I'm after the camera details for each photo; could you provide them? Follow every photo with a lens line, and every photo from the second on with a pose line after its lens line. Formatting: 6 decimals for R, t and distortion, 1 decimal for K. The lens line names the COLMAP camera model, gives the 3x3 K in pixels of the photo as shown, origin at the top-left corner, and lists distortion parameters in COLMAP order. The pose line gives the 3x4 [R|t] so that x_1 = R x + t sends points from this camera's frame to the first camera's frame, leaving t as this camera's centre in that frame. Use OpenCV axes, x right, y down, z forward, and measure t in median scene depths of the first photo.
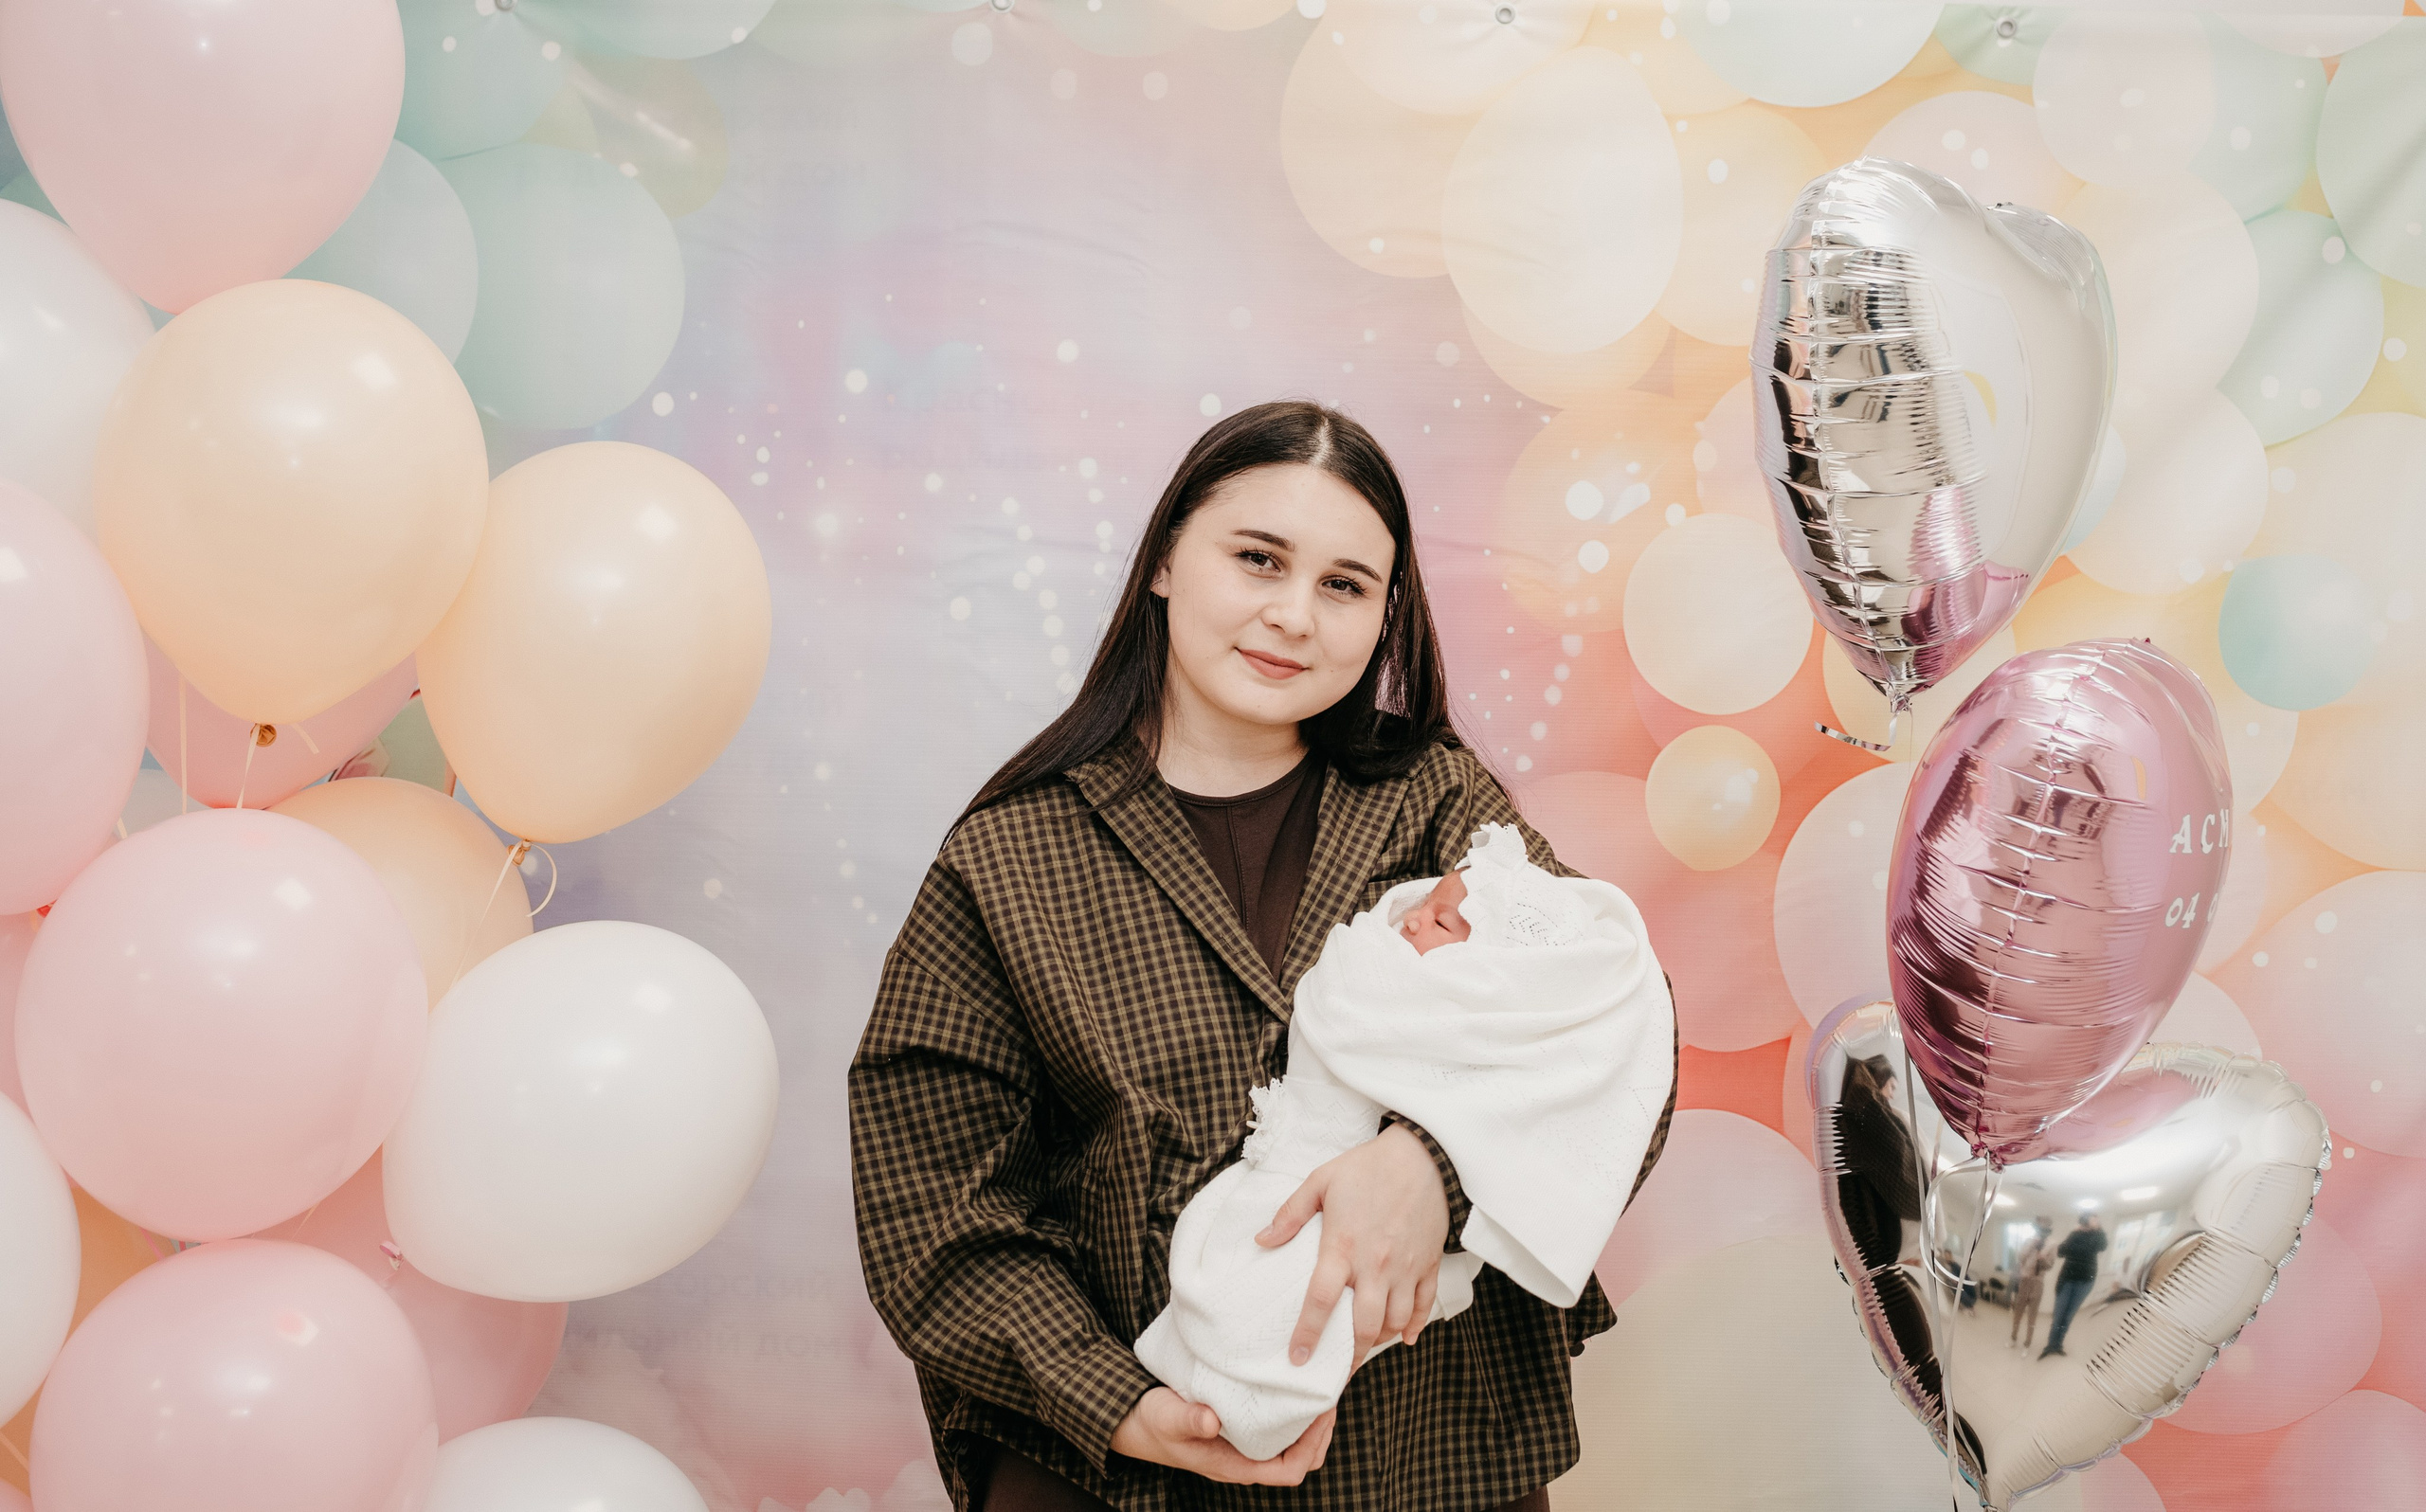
lens RADIAL K [[3247.5, 0, 1293.8], [0, 3247.5, 666.1], [0, 0, 1]] dist [-0.092568, 0.000000]
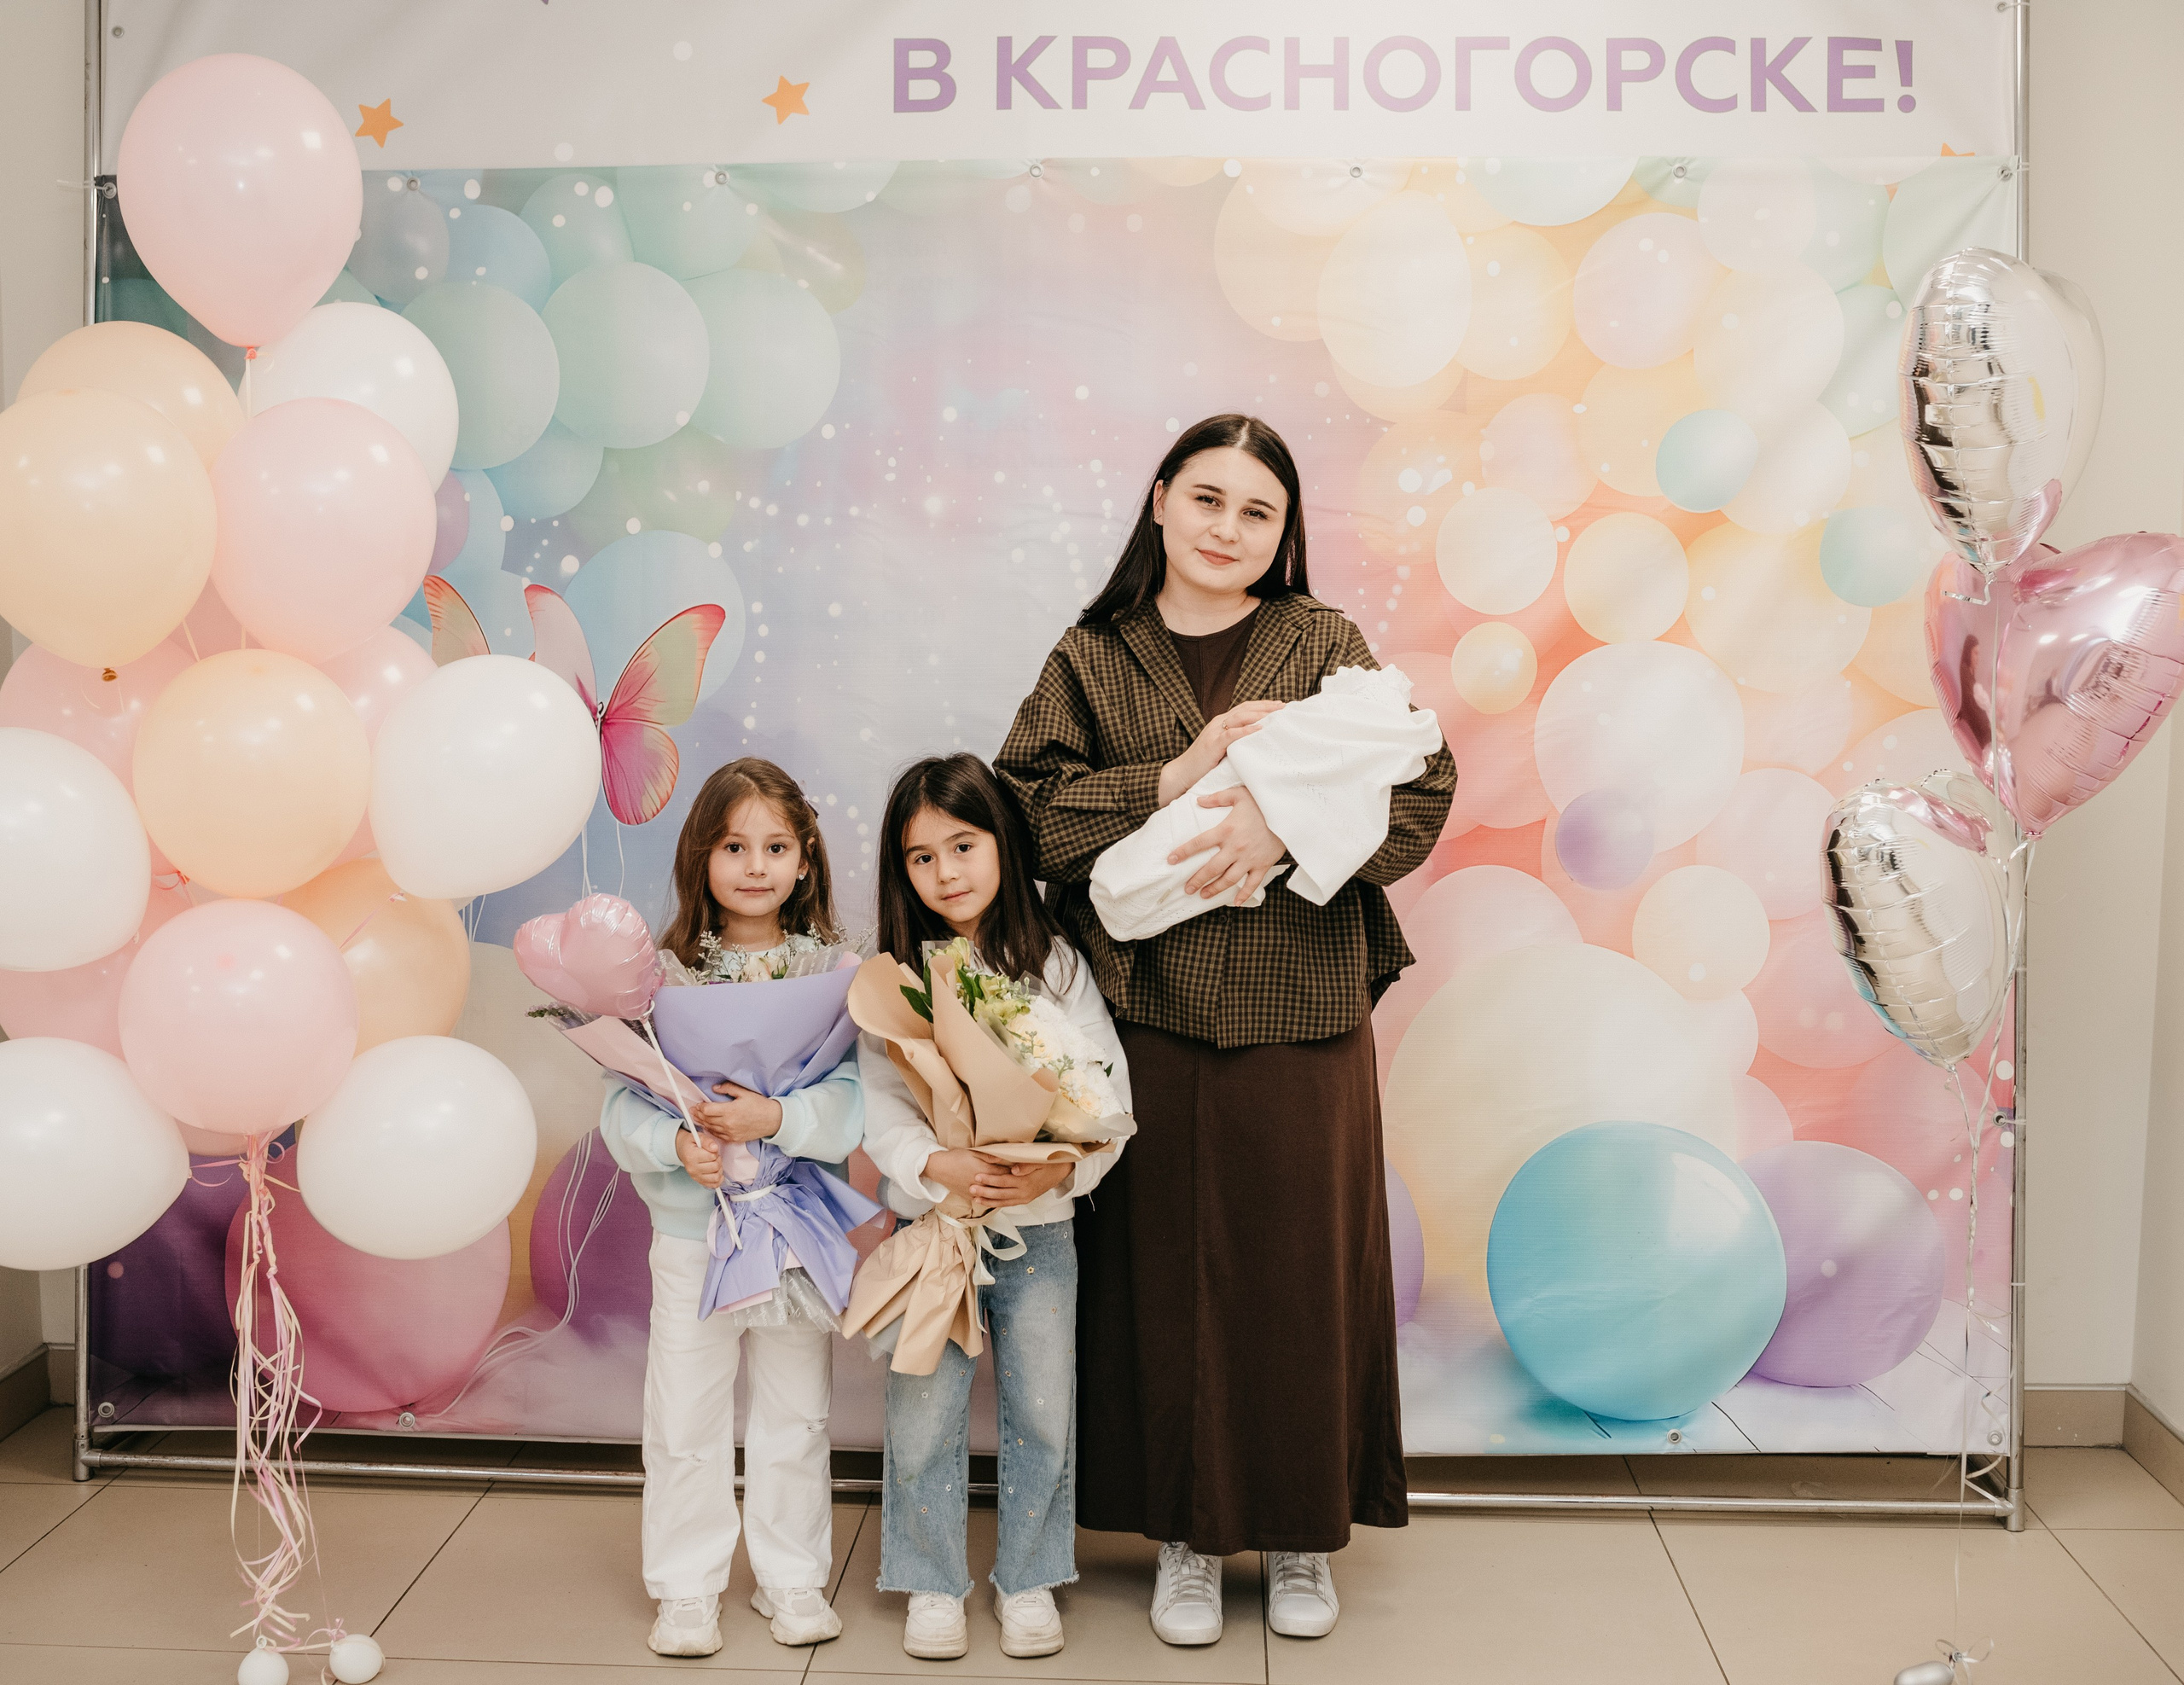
lens RADIAL K [[2469.8, 0, 1085.7], [0, 2469.8, 734.7], [0, 0, 1]] dist [-0.060637, 0.000000]
pose [[0.998269, -0.014247, -0.057067, -0.001436], [0.016598, 0.999024, 0.040940, 0.020819], [0.056428, -0.041817, 0.997531, -0.212758]]
